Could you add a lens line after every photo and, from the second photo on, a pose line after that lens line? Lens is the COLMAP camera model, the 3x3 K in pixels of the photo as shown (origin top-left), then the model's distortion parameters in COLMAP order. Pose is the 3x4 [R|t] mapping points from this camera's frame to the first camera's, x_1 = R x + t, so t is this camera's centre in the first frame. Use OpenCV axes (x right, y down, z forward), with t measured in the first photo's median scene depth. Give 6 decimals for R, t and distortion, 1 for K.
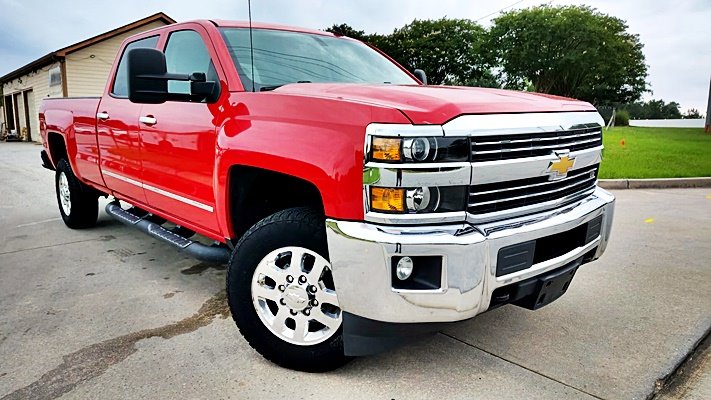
lens RADIAL K [[490.7, 0, 352.1], [0, 490.7, 193.2], [0, 0, 1]] dist [0.032220, -0.033870]
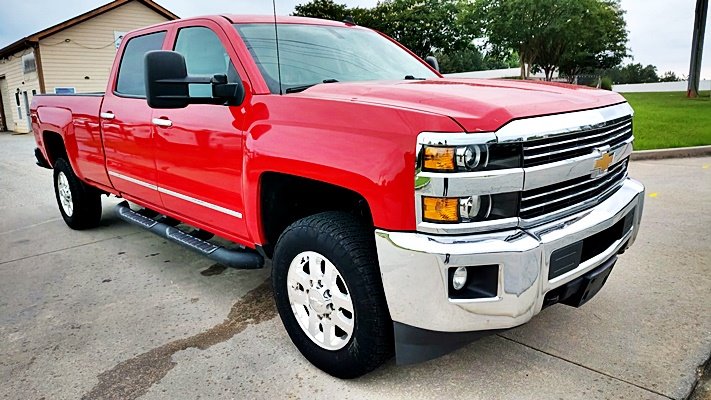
lens RADIAL K [[490.7, 0, 358.9], [0, 490.7, 188.8], [0, 0, 1]] dist [0.032220, -0.033870]
pose [[0.998210, -0.044523, 0.039922, -0.088411], [0.042788, 0.998146, 0.043295, -0.052719], [-0.041776, -0.041510, 0.998264, 0.018631]]
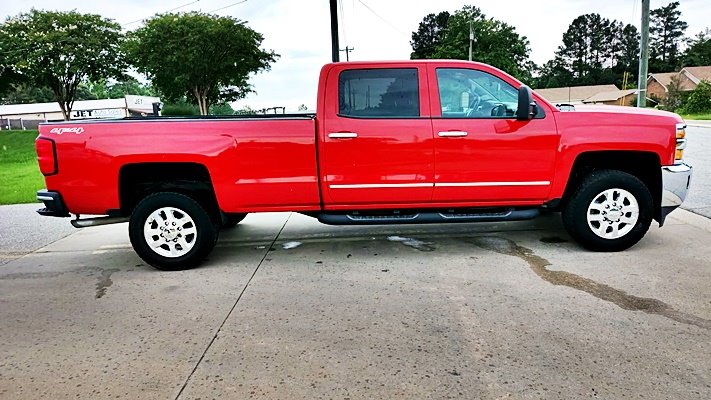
lens RADIAL K [[490.7, 0, 370.0], [0, 490.7, 197.3], [0, 0, 1]] dist [0.032220, -0.033870]
pose [[0.656517, -0.165506, 0.735930, -1.897967], [0.157352, 0.984217, 0.080972, -0.146606], [-0.737716, 0.062640, 0.672198, 0.331798]]
